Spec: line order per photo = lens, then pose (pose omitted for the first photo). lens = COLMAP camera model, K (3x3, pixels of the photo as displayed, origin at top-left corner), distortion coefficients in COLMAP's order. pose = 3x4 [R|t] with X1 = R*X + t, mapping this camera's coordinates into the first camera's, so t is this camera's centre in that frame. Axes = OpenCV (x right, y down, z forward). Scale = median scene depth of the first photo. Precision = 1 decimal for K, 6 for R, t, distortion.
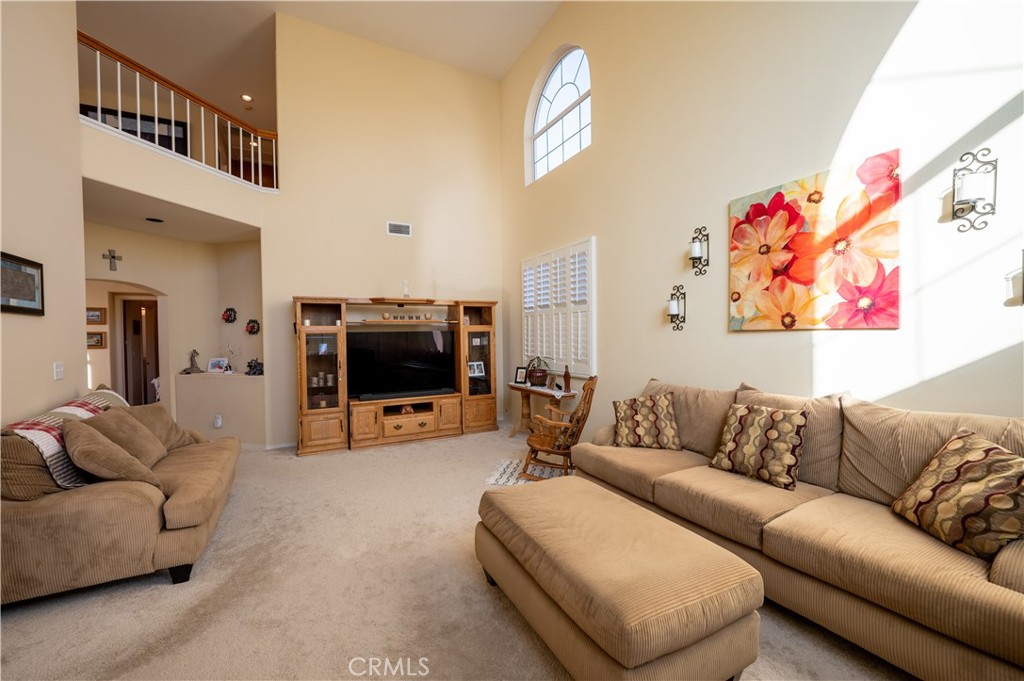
lens RADIAL K [[406.3, 0, 509.9], [0, 406.3, 340.0], [0, 0, 1]] dist [-0.001400, 0.000089]
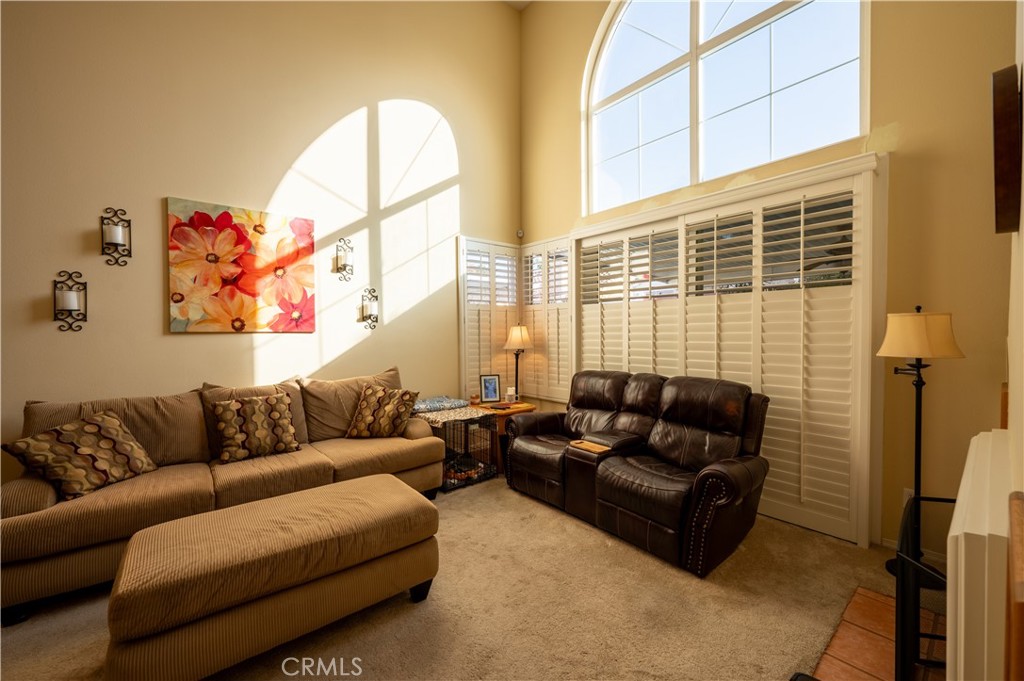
lens RADIAL K [[406.3, 0, 513.8], [0, 406.3, 341.2], [0, 0, 1]] dist [-0.001400, 0.000089]
pose [[-0.204960, -0.005818, 0.978753, -0.492057], [0.020078, 0.999747, 0.010148, 0.003552], [-0.978564, 0.021731, -0.204791, 0.356863]]
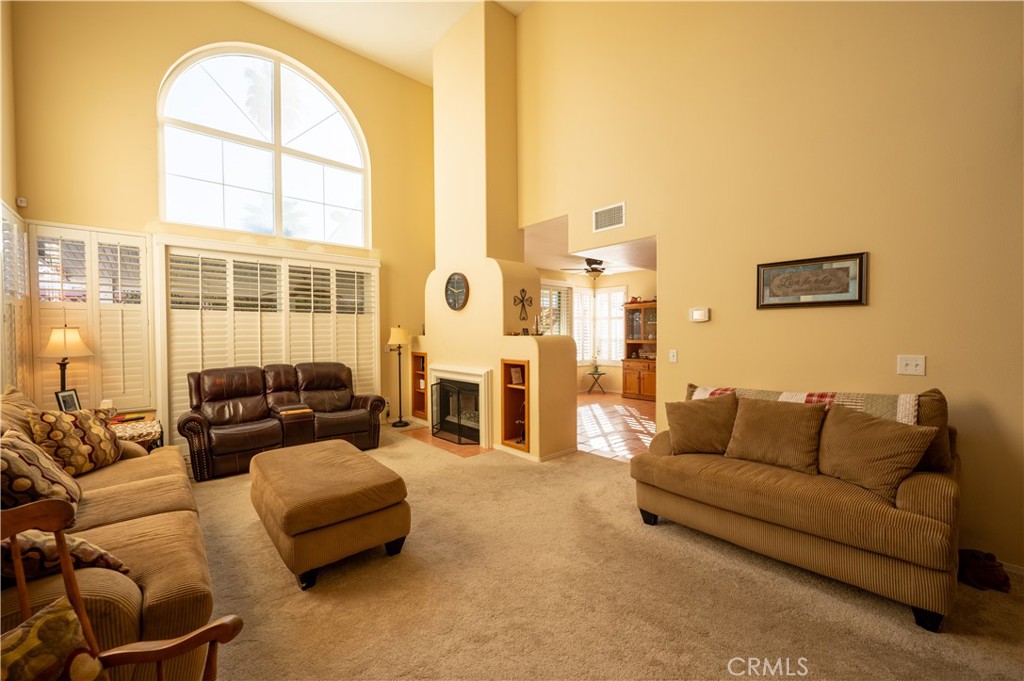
lens RADIAL K [[406.3, 0, 515.7], [0, 406.3, 340.9], [0, 0, 1]] dist [-0.001400, 0.000089]
pose [[-0.971284, 0.022613, -0.236847, -0.076616], [0.014228, 0.999212, 0.037053, -0.022117], [0.237498, 0.032619, -0.970840, 1.384338]]
